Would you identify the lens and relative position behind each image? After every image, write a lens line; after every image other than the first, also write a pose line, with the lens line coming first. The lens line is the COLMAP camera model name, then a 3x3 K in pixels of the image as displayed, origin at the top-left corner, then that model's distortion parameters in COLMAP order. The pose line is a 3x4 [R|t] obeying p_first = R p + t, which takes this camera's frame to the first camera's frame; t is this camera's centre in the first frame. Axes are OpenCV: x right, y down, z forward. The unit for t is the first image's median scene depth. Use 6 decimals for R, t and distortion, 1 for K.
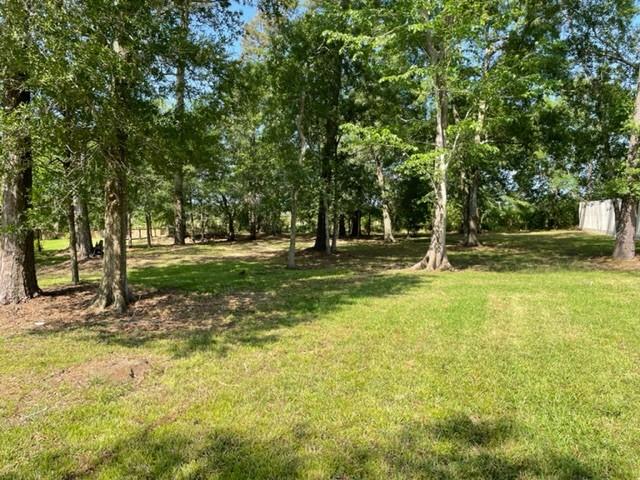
lens RADIAL K [[461.1, 0, 320.0], [0, 461.1, 240.0], [0, 0, 1]] dist [0.005581, -0.046374]
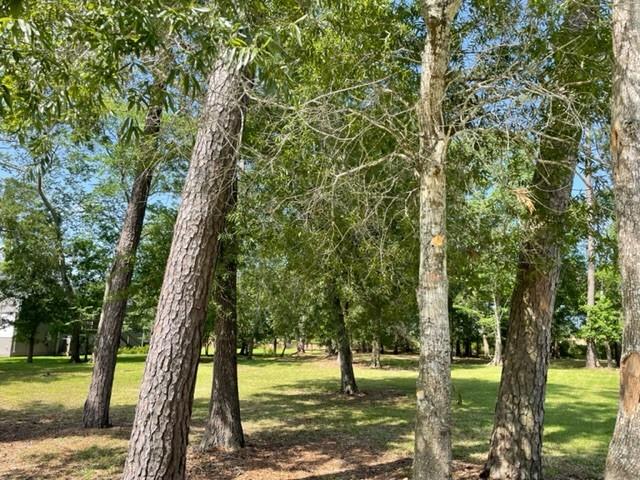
lens RADIAL K [[461.1, 0, 320.0], [0, 461.1, 240.0], [0, 0, 1]] dist [0.005581, -0.046374]
pose [[0.968448, -0.004783, -0.249170, -0.011769], [-0.060215, 0.965701, -0.252577, 0.036573], [0.241832, 0.259611, 0.934943, -0.623486]]
